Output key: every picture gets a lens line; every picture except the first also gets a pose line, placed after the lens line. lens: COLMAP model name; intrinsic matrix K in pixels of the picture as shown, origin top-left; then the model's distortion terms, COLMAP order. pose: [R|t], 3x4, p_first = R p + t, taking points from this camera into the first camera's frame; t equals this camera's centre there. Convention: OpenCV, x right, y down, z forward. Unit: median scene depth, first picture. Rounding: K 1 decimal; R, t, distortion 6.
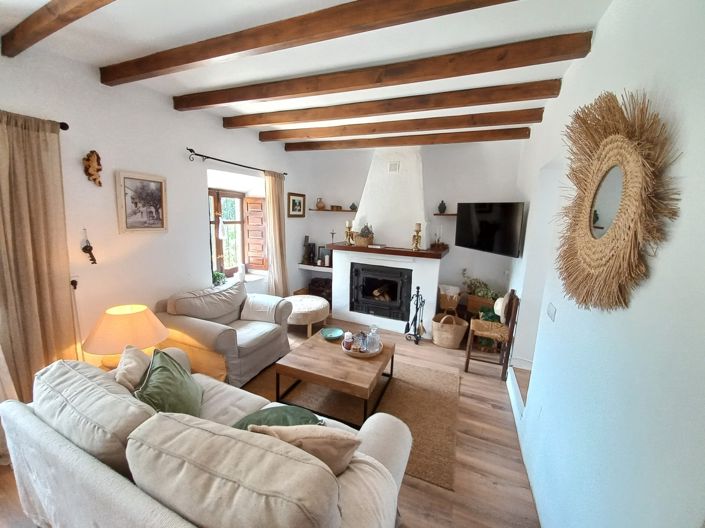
lens RADIAL K [[282.9, 0, 353.3], [0, 282.9, 261.6], [0, 0, 1]] dist [-0.000483, -0.007860]
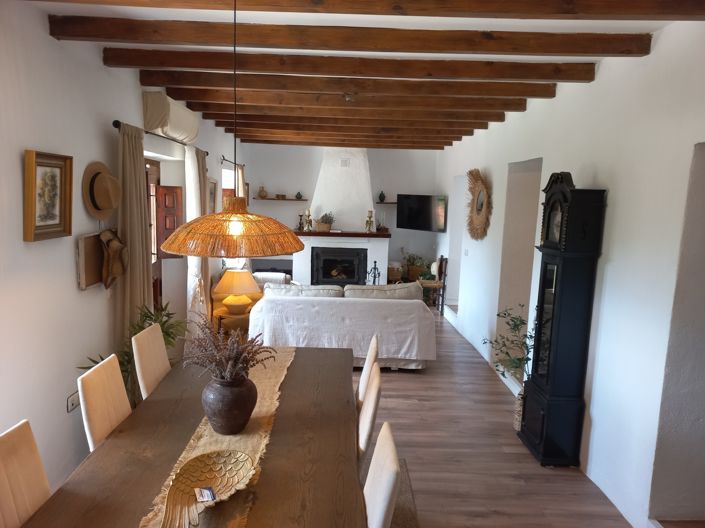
lens RADIAL K [[510.4, 0, 348.7], [0, 510.4, 266.5], [0, 0, 1]] dist [0.038627, 0.004479]
pose [[0.916078, -0.062594, 0.396085, -0.886550], [0.071175, 0.997439, -0.006987, 0.137193], [-0.394633, 0.034592, 0.918187, -1.178612]]
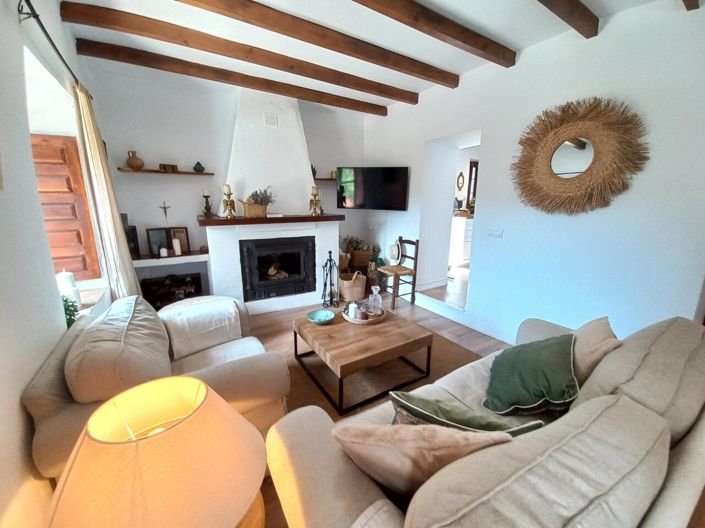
lens RADIAL K [[282.9, 0, 352.6], [0, 282.9, 261.6], [0, 0, 1]] dist [-0.000483, -0.007860]
pose [[0.579777, -0.204472, 0.788701, -0.585211], [0.148764, 0.978293, 0.144267, -0.006834], [-0.801079, 0.033688, 0.597610, 0.393360]]
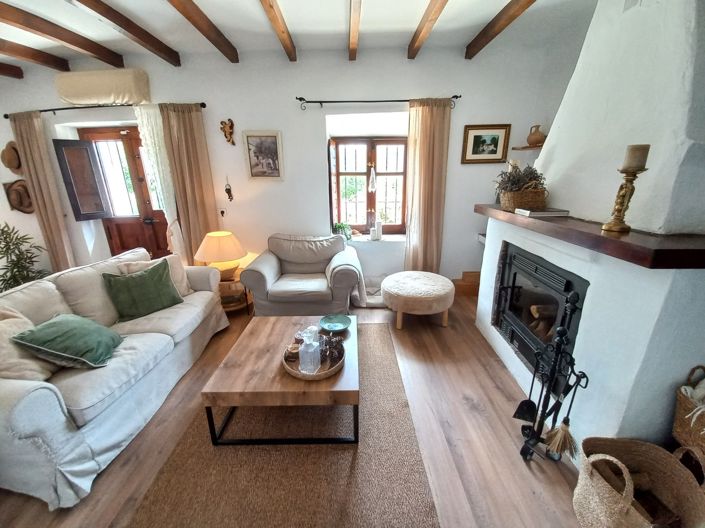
lens RADIAL K [[282.9, 0, 351.6], [0, 282.9, 262.8], [0, 0, 1]] dist [-0.000483, -0.007860]
pose [[0.377935, 0.231294, -0.896475, 0.492485], [-0.122488, 0.972271, 0.199211, -0.035870], [0.917694, 0.034519, 0.395786, 0.689586]]
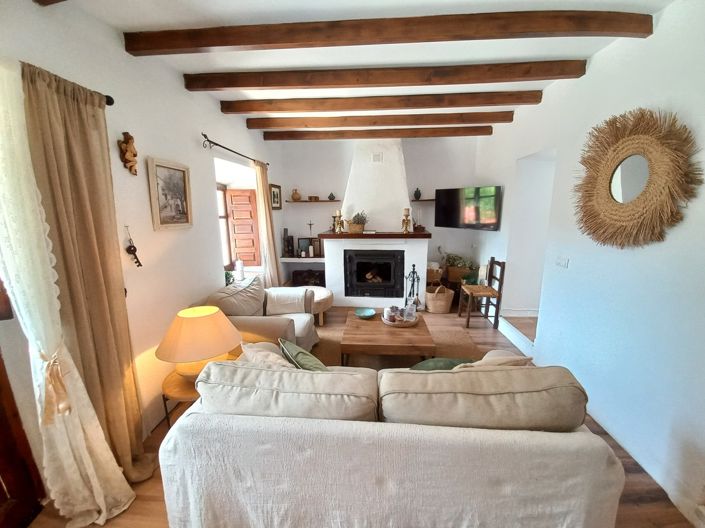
lens RADIAL K [[282.9, 0, 353.1], [0, 282.9, 262.9], [0, 0, 1]] dist [-0.000483, -0.007860]
pose [[0.949120, -0.102096, 0.297906, -0.384340], [0.094332, 0.994722, 0.040365, 0.016169], [-0.300455, -0.010209, 0.953741, -0.007925]]
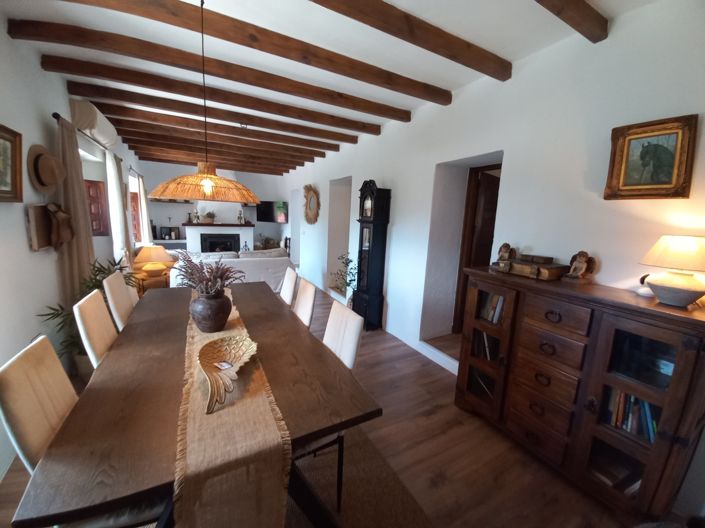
lens RADIAL K [[282.9, 0, 355.5], [0, 282.9, 263.7], [0, 0, 1]] dist [-0.000483, -0.007860]
pose [[0.622541, -0.137413, 0.770428, -1.002646], [0.116274, 0.989778, 0.082582, 0.199104], [-0.773901, 0.038170, 0.632155, -1.039702]]
